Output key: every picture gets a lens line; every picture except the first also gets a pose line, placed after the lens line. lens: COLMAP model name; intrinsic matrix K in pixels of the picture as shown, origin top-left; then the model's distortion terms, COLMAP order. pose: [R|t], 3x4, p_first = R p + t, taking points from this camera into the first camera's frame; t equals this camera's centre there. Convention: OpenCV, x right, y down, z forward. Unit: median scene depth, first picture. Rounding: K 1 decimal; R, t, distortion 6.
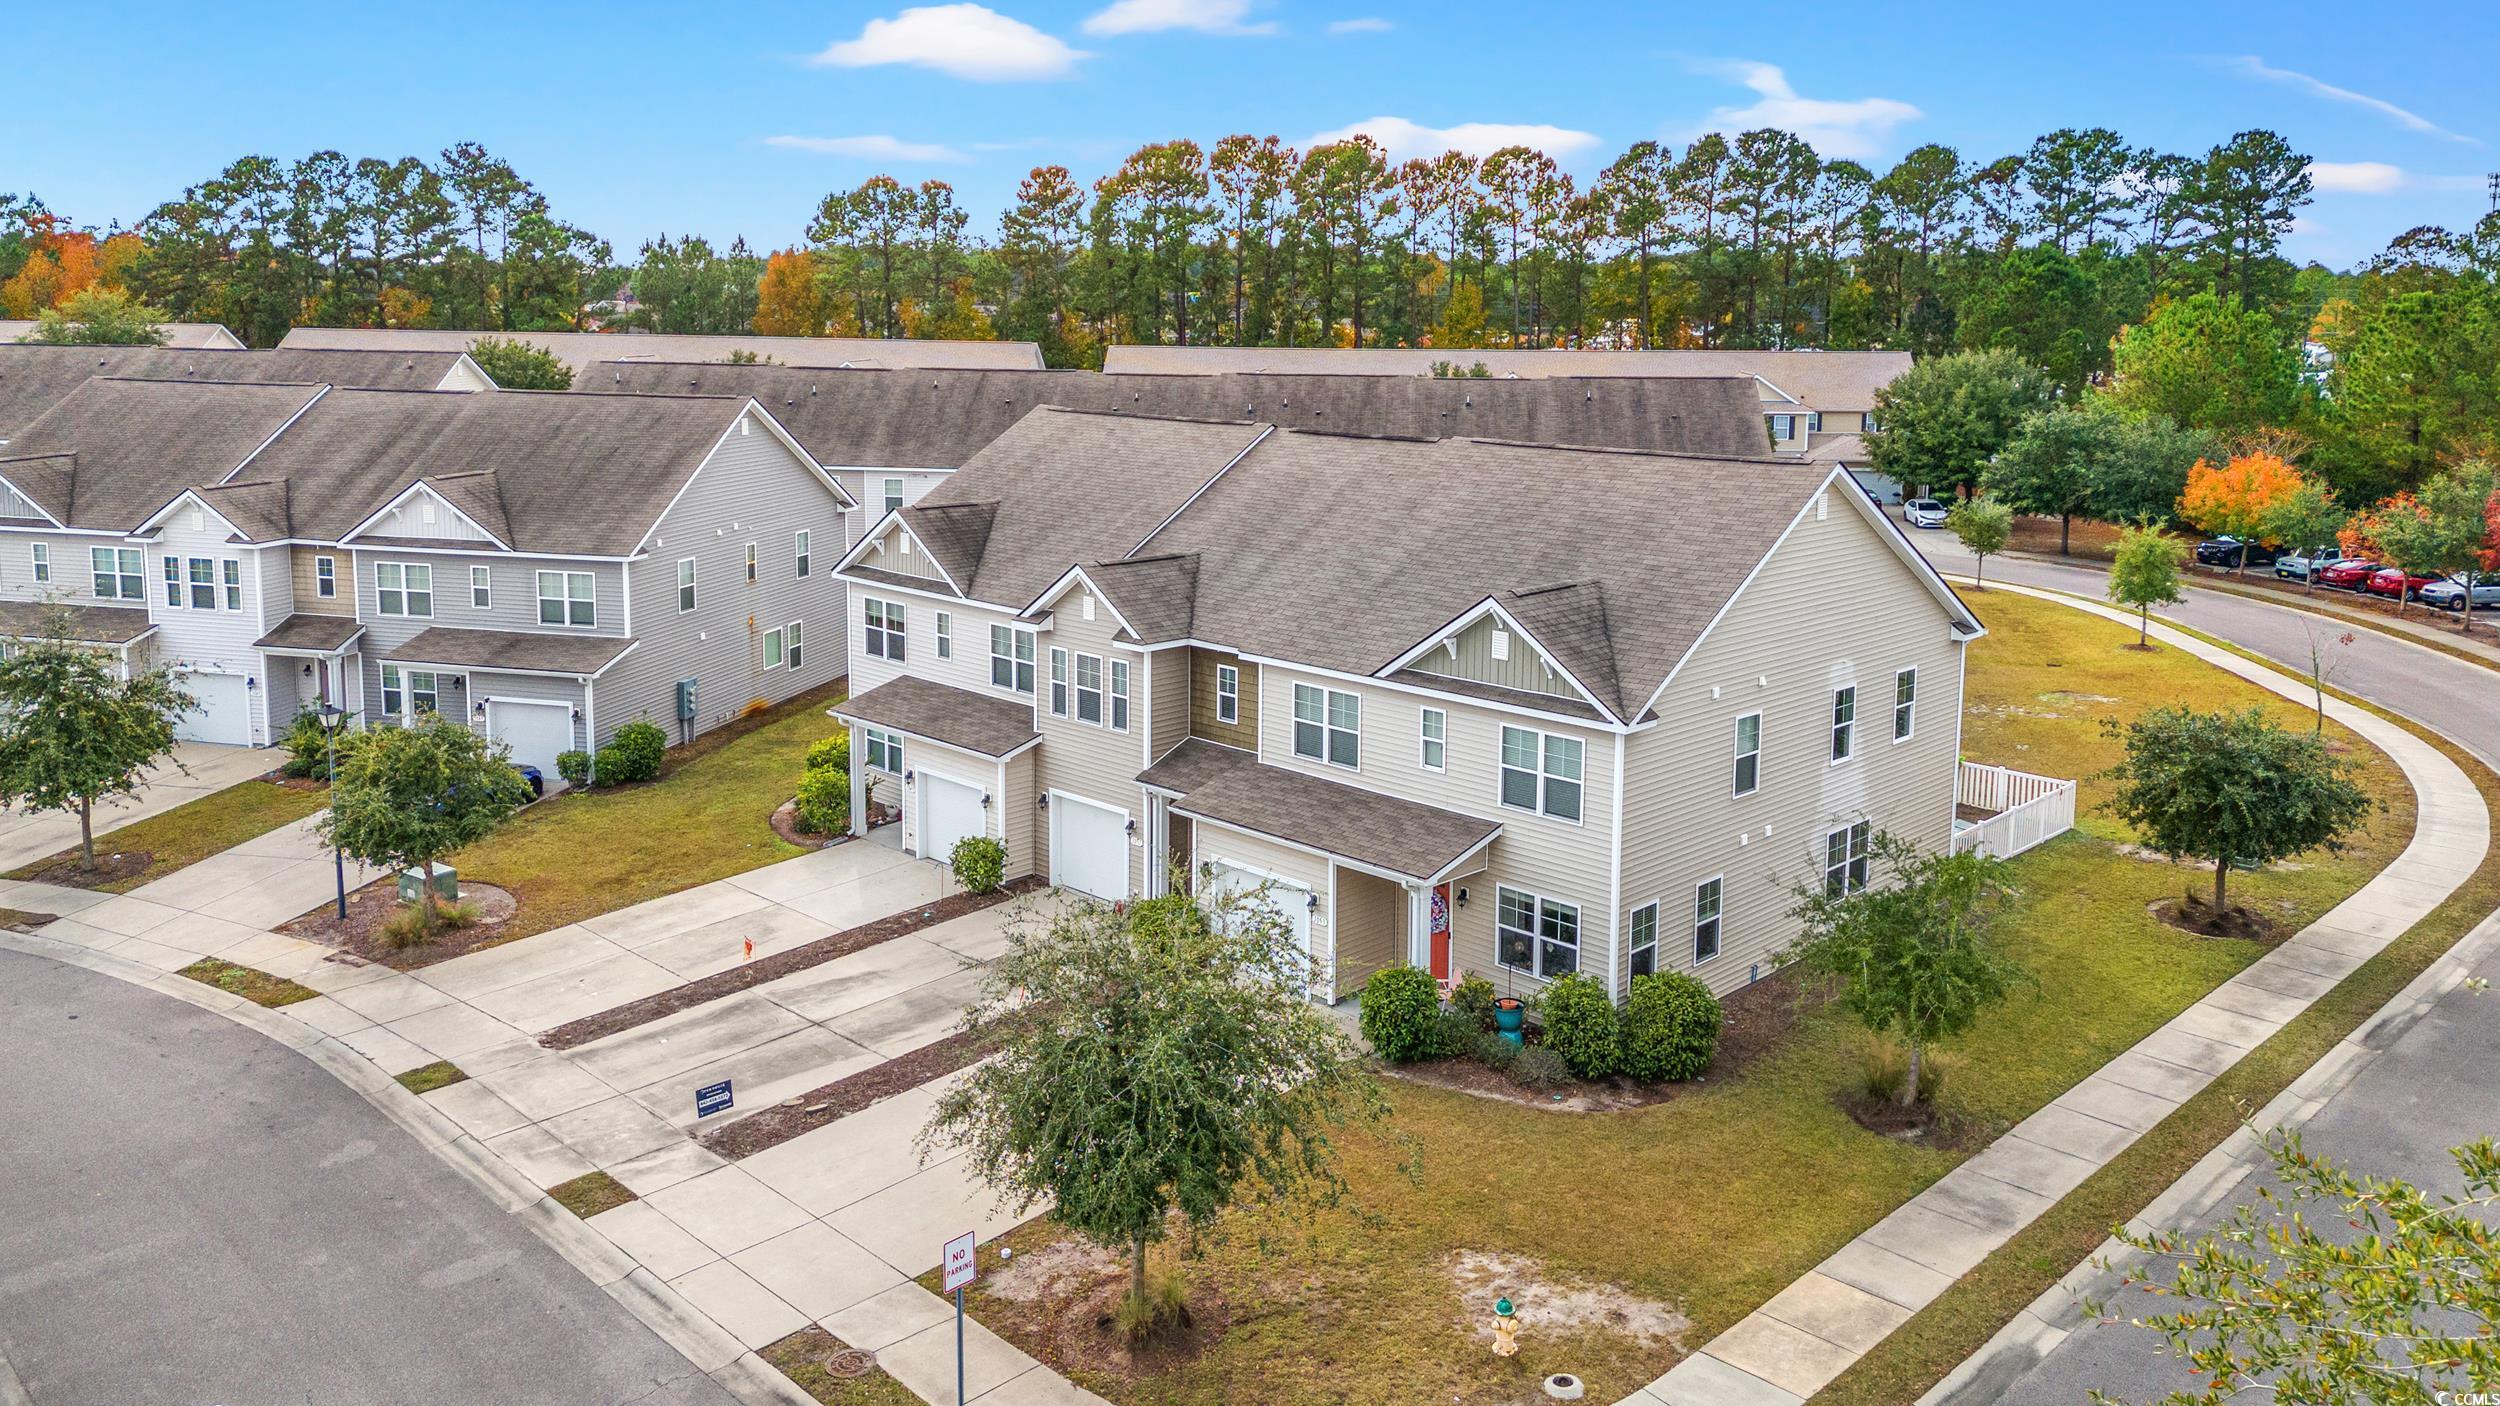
lens RADIAL K [[1794.0, 0, 1250.0], [0, 1794.0, 703.0], [0, 0, 1]] dist [0.072935, -0.001900]
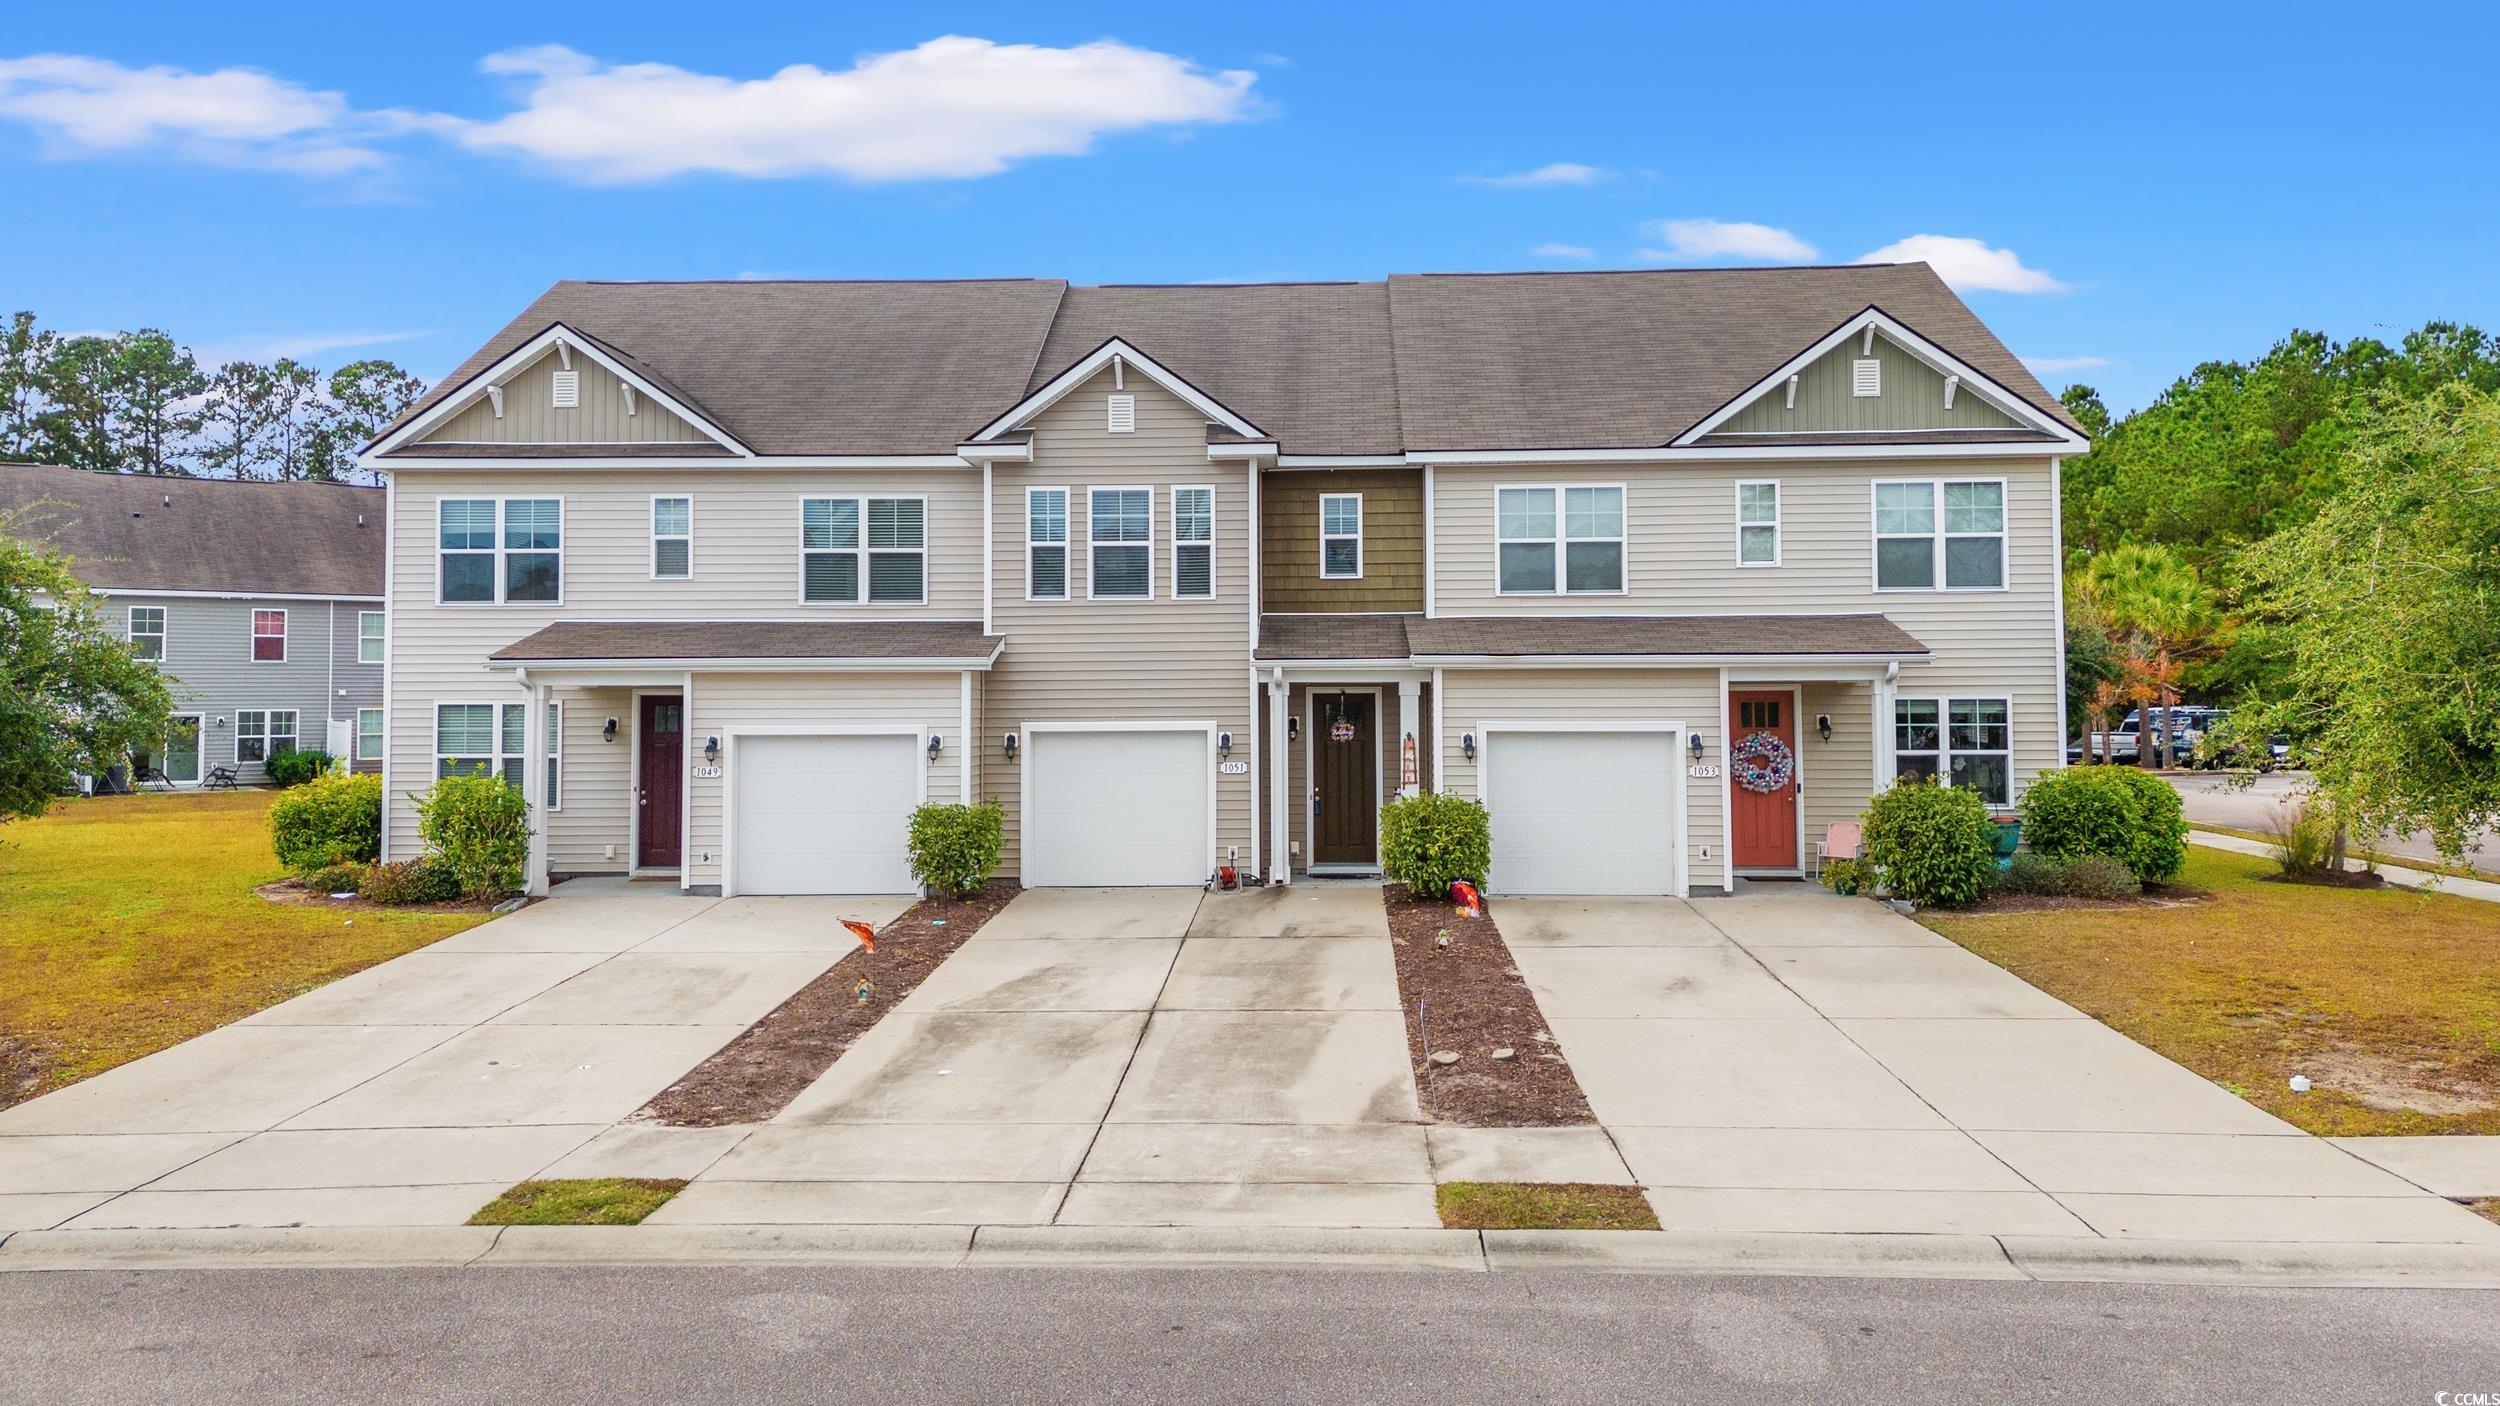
lens RADIAL K [[1849.5, 0, 1250.0], [0, 1849.5, 703.0], [0, 0, 1]] dist [0.002999, 0.000456]
pose [[0.737482, -0.010467, 0.675285, -0.491956], [0.152580, 0.976611, -0.151495, 0.151379], [-0.657905, 0.214760, 0.721830, 0.509557]]
